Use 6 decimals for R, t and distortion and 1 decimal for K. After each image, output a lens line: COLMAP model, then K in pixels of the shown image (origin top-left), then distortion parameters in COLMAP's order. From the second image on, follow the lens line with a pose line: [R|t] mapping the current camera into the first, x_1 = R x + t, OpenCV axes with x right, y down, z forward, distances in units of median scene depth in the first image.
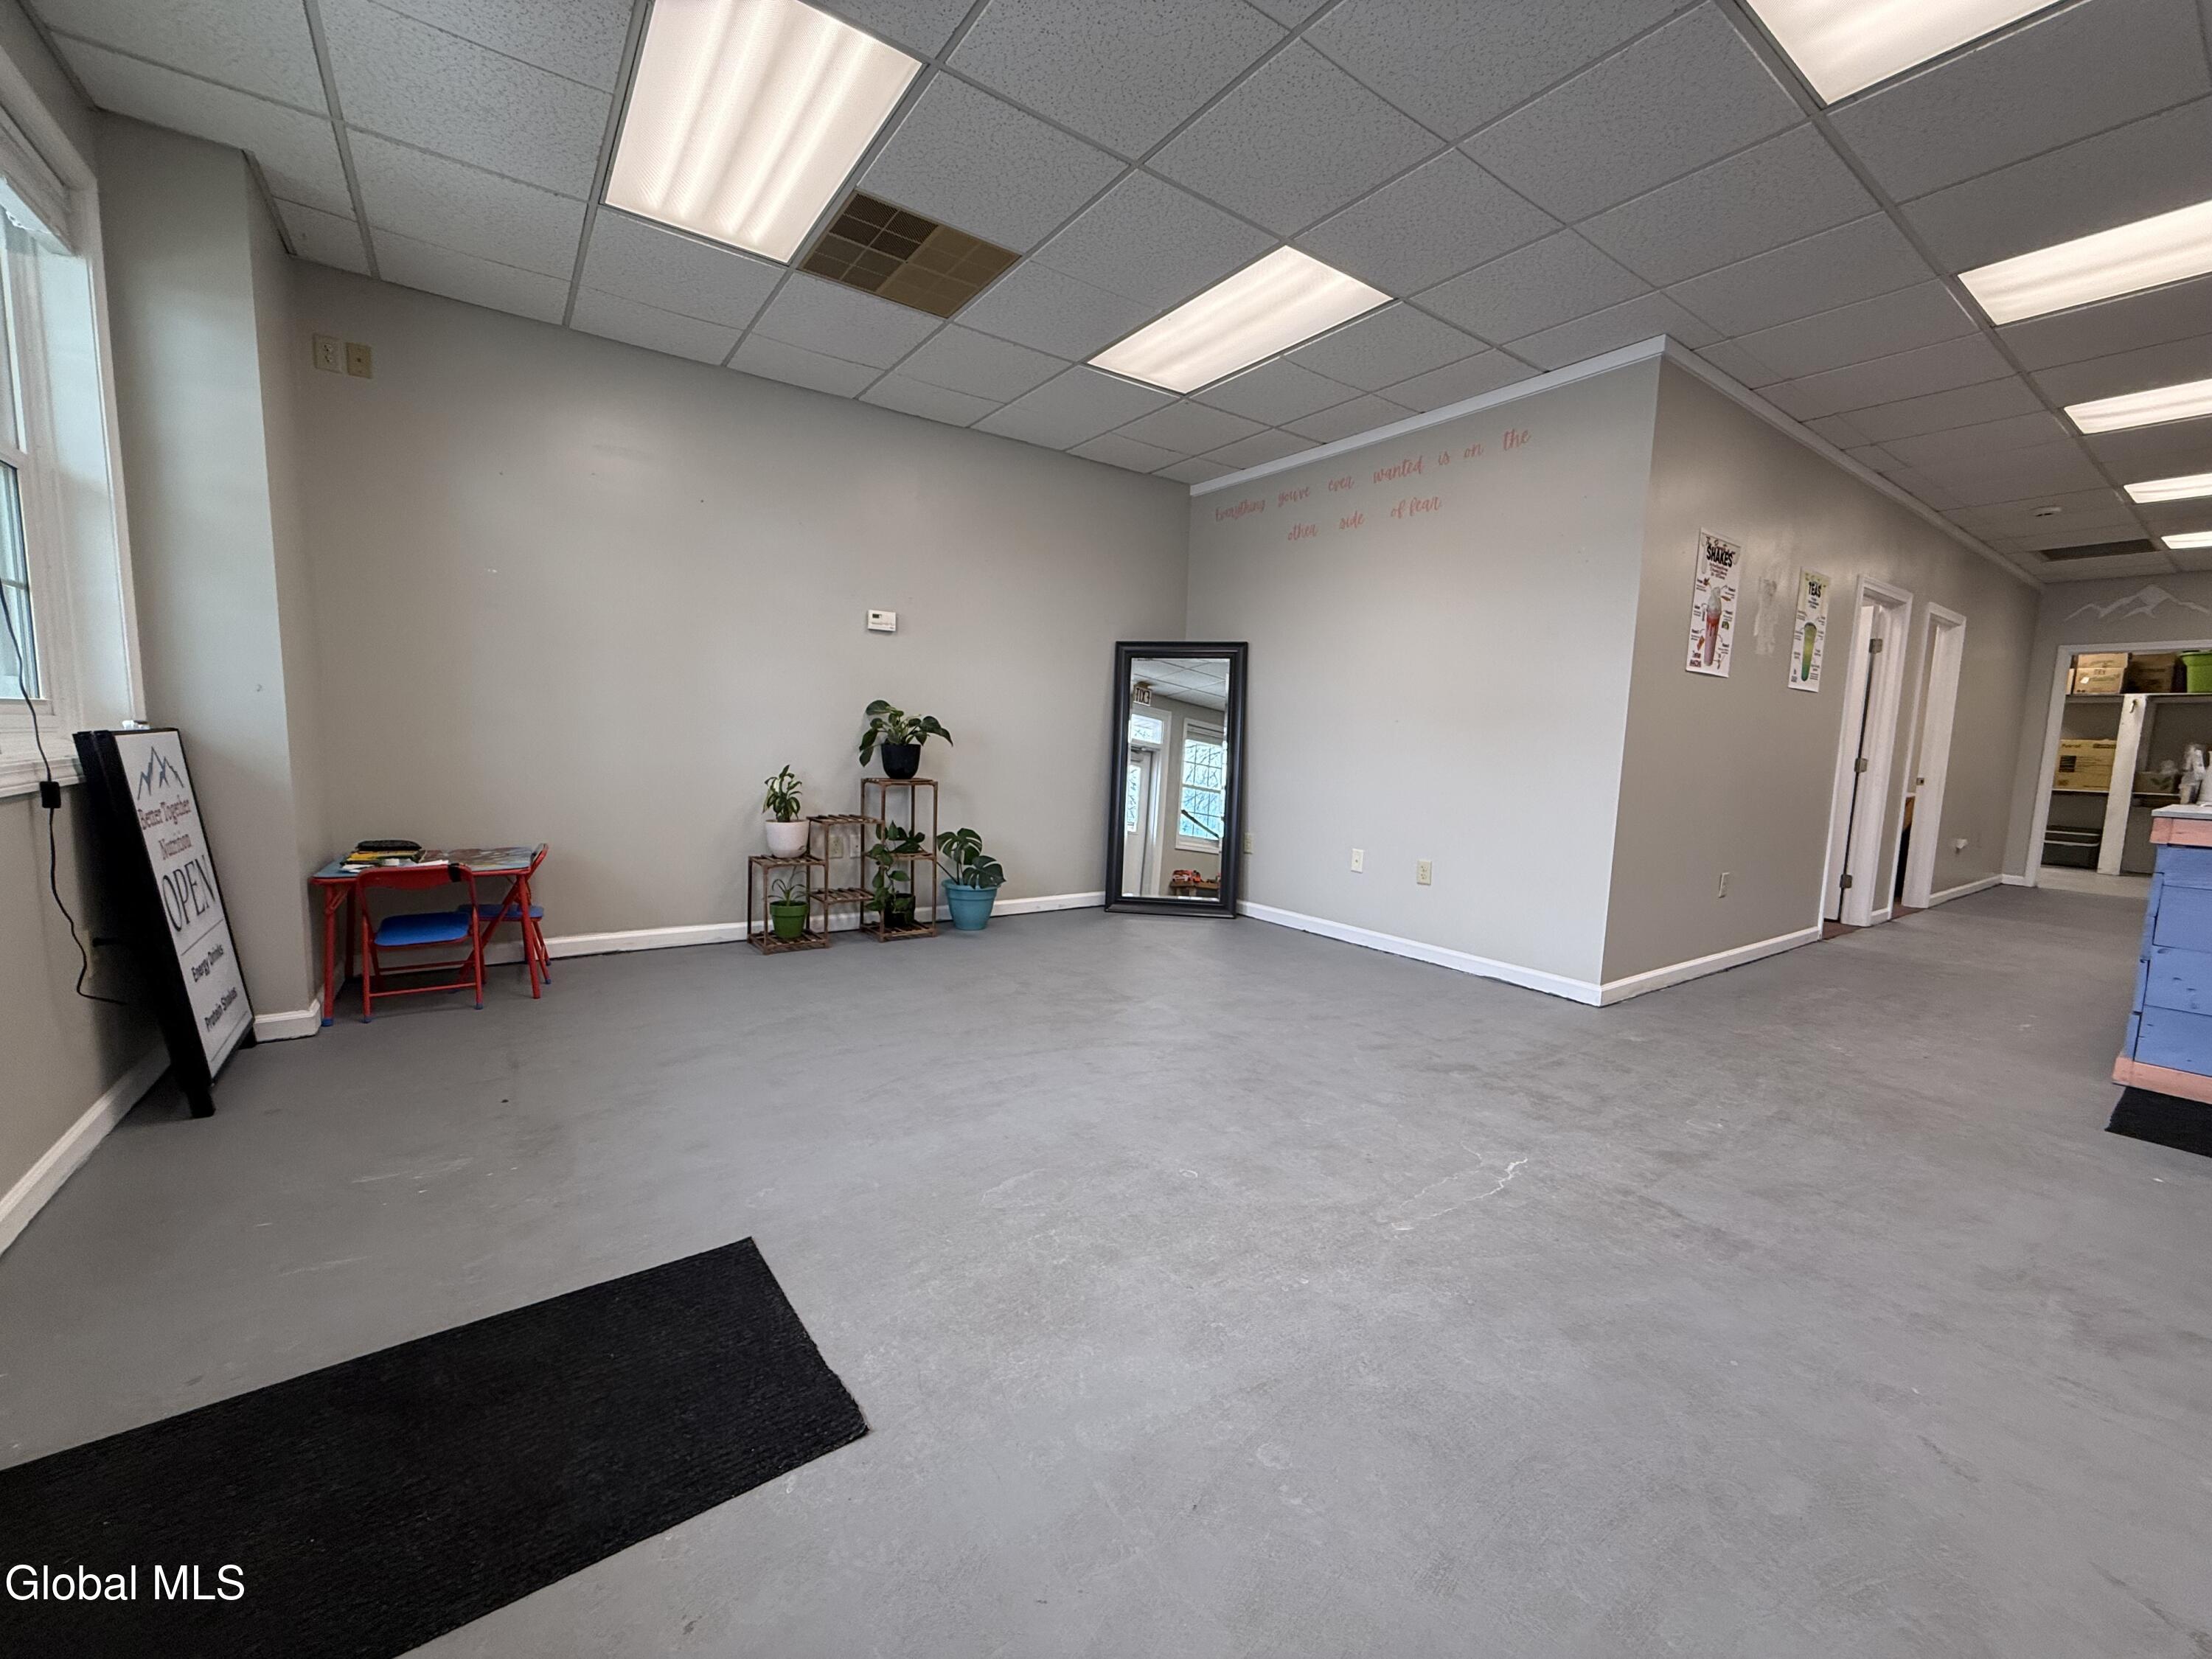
lens RADIAL K [[883.1, 0, 1106.0], [0, 883.1, 829.5], [0, 0, 1]] dist [-0.007831, 0.000059]
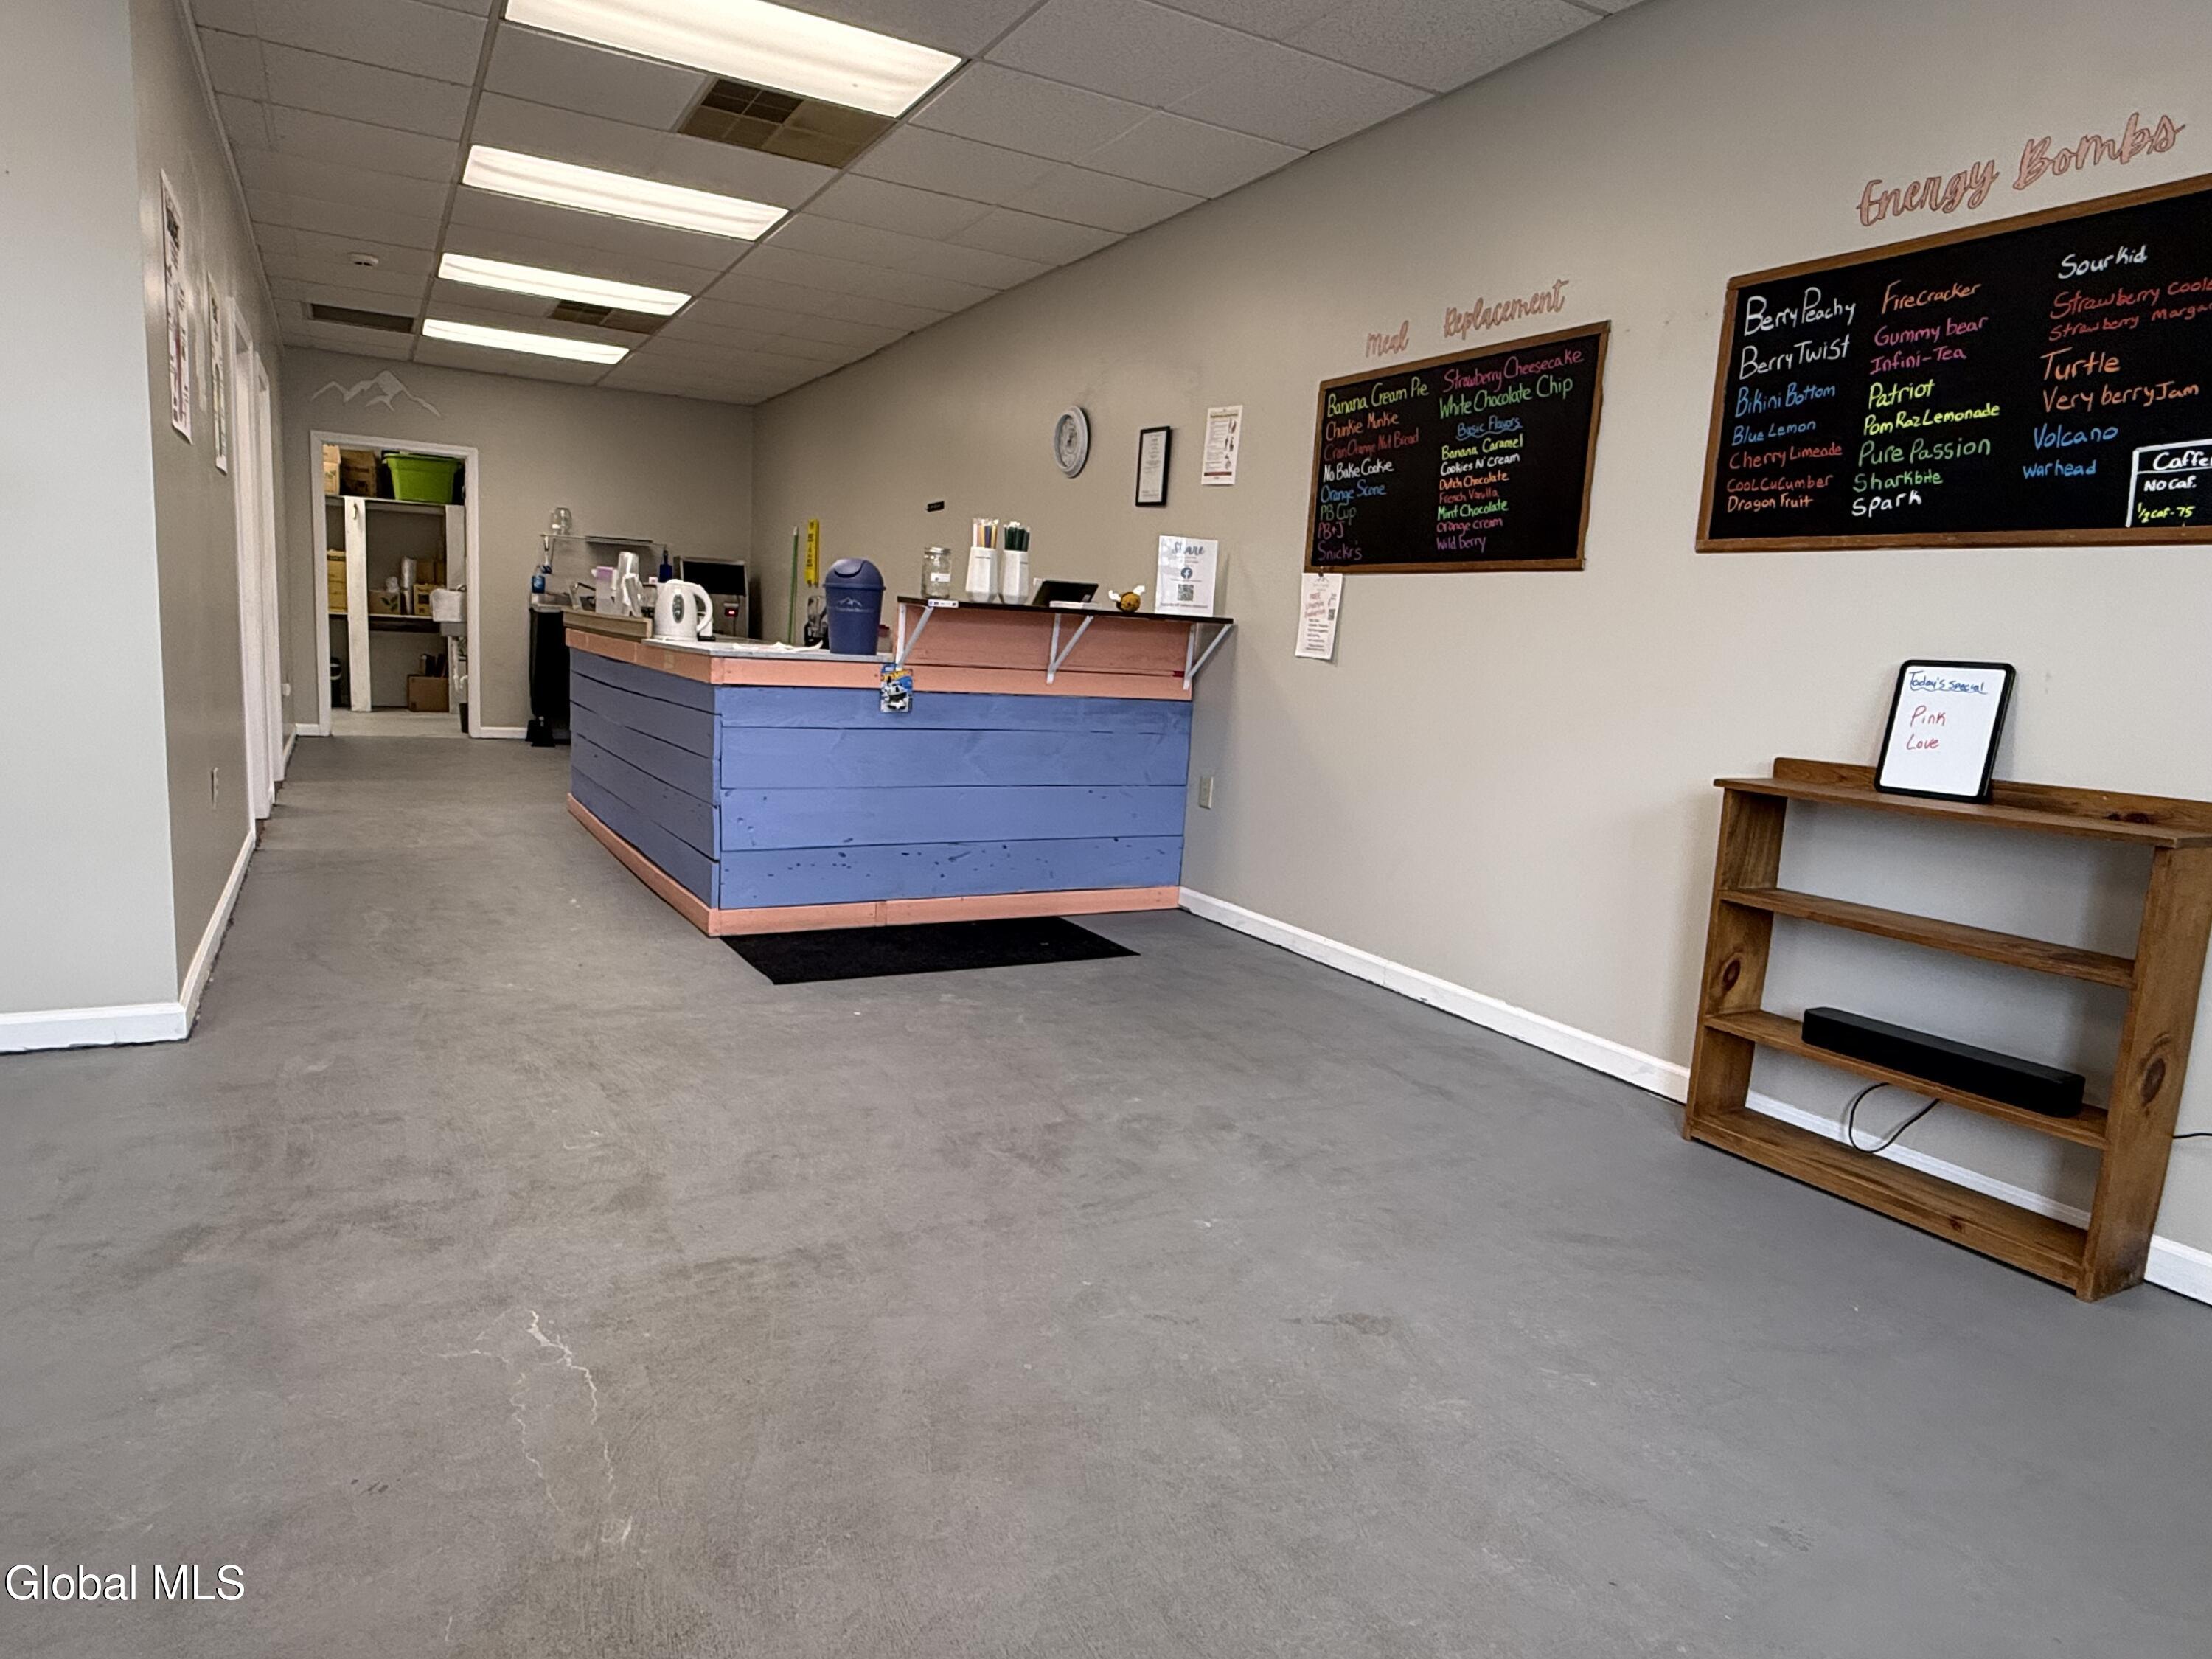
lens RADIAL K [[1341.0, 0, 1106.0], [0, 1341.0, 829.5], [0, 0, 1]] dist [-0.001839, 0.000397]
pose [[0.113960, -0.170832, 0.978688, -0.210596], [0.050750, 0.984820, 0.165993, -0.046940], [-0.992188, 0.030752, 0.120899, 0.379128]]
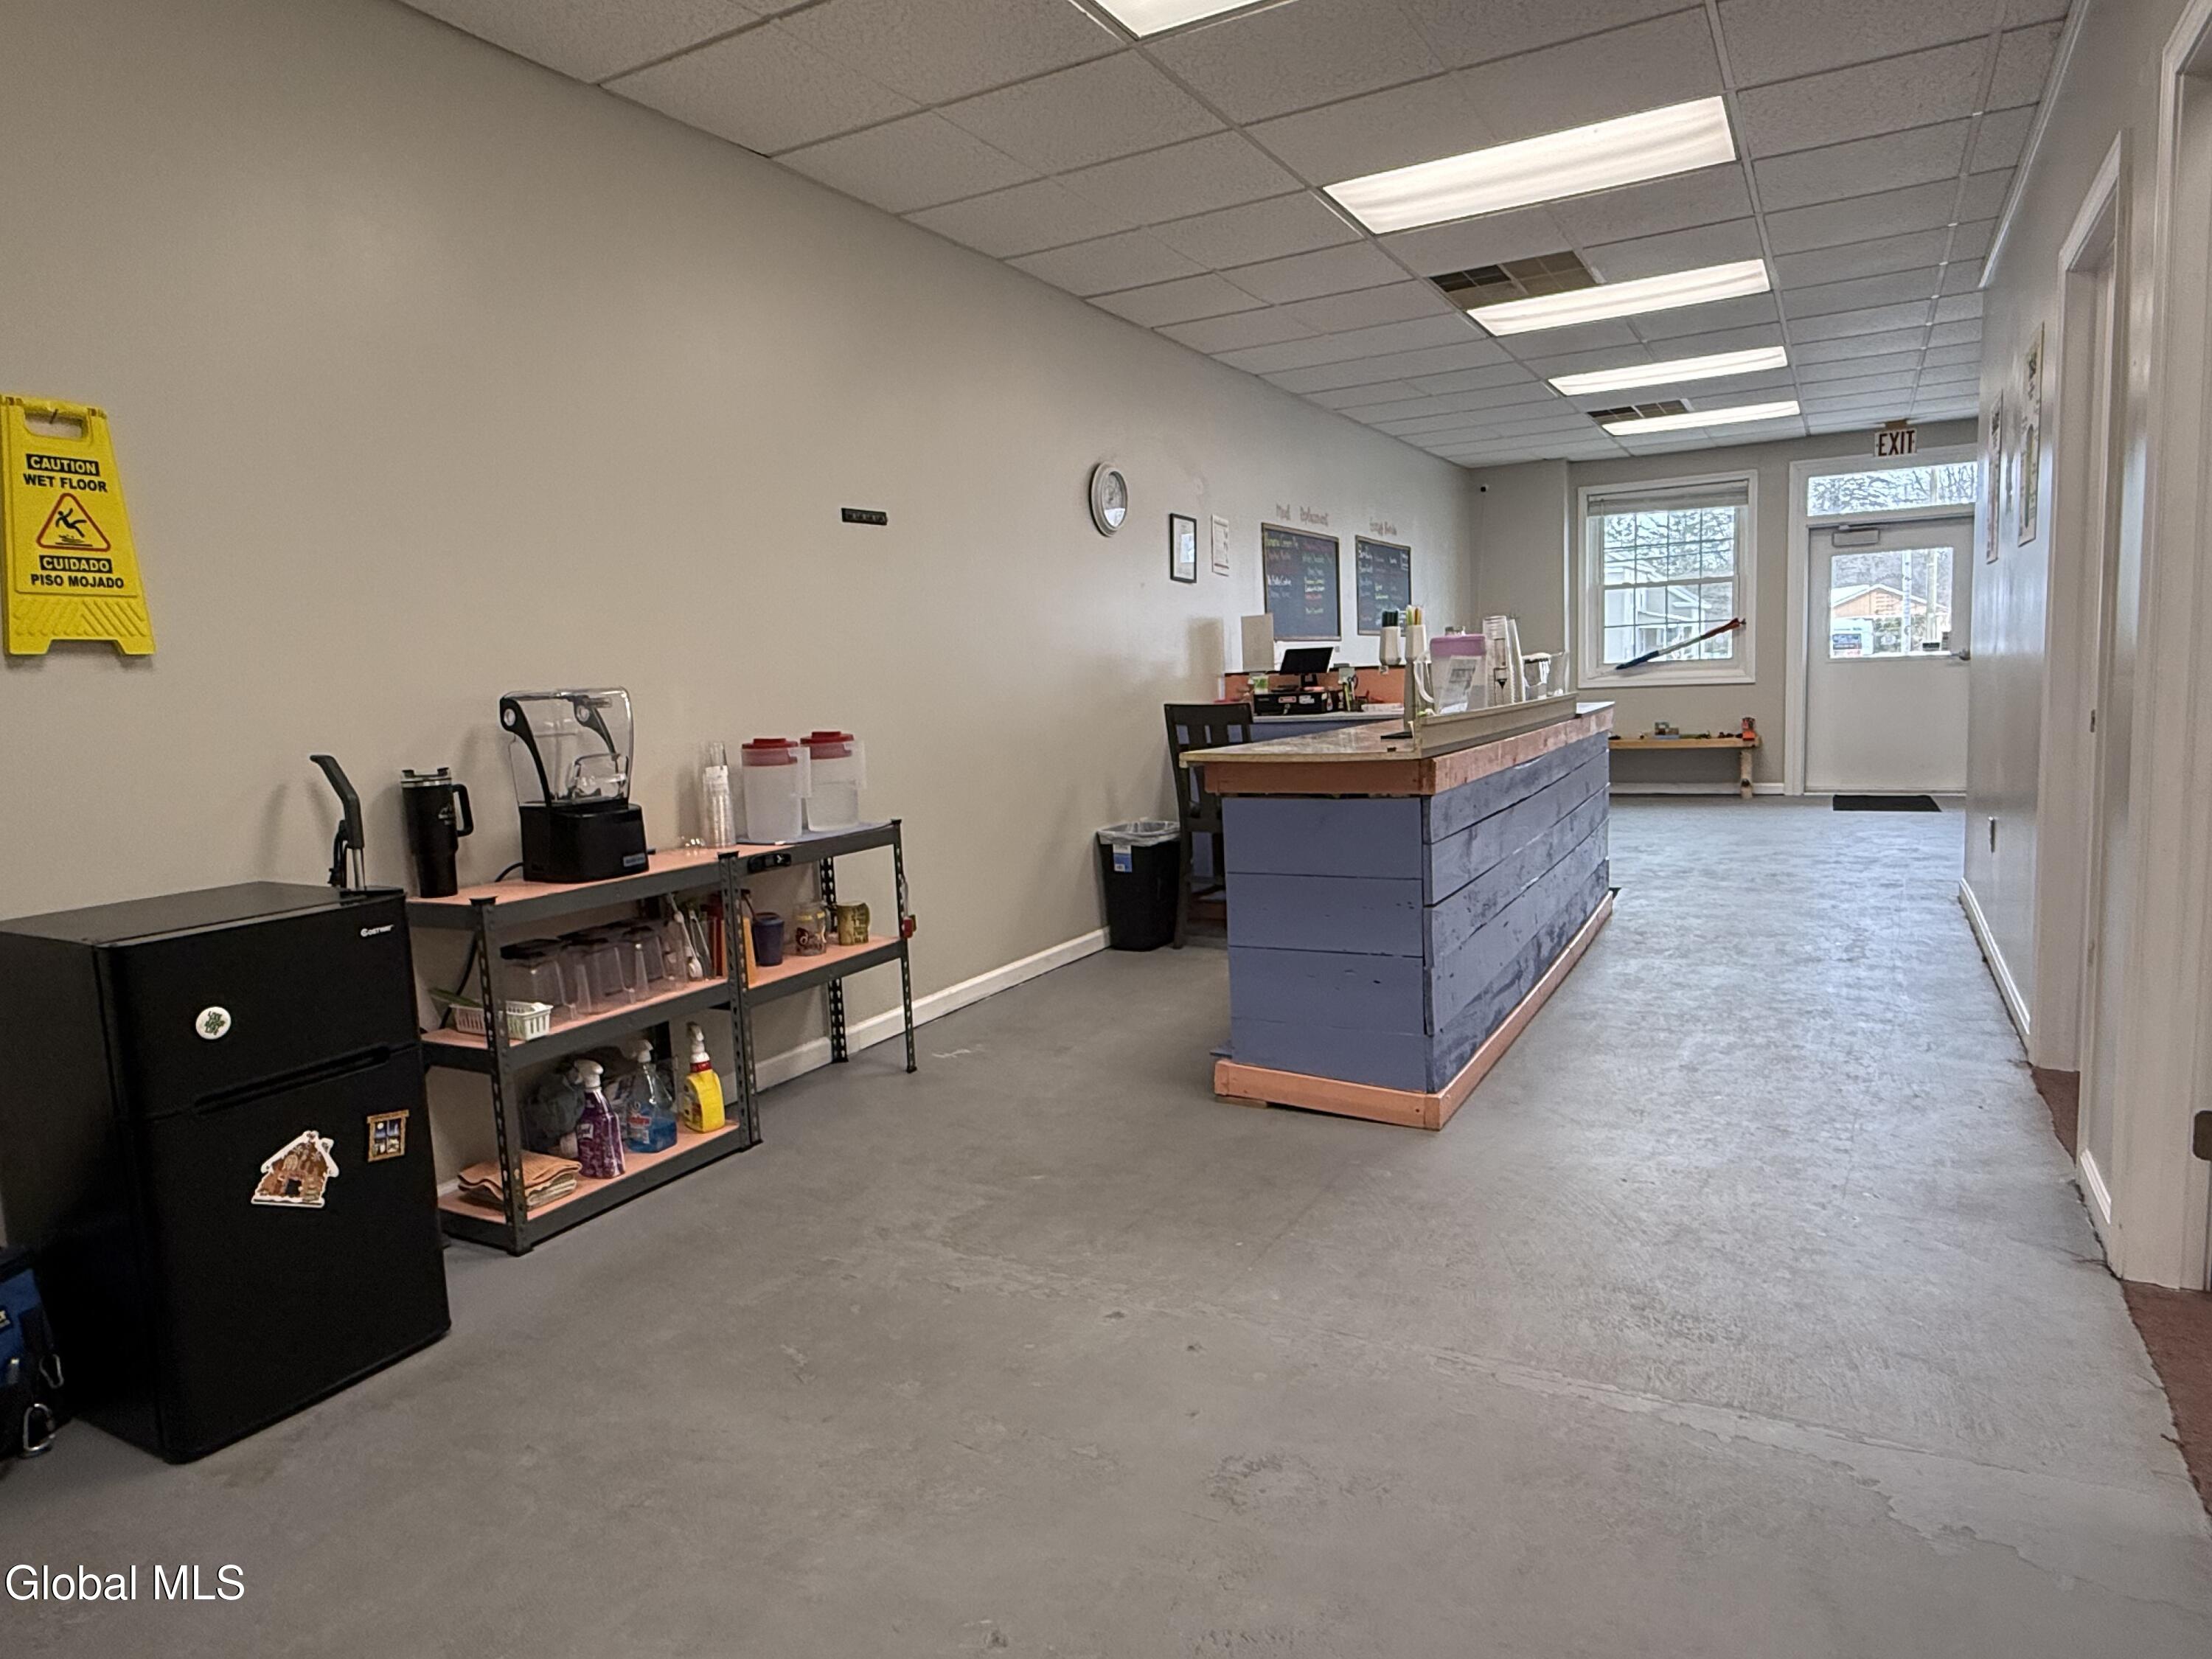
lens RADIAL K [[1341.0, 0, 1106.0], [0, 1341.0, 829.5], [0, 0, 1]] dist [-0.001839, 0.000397]
pose [[-0.900913, 0.060232, -0.429799, 1.423172], [-0.026934, 0.980654, 0.193885, -0.131560], [0.433163, 0.186250, -0.881862, 1.521205]]
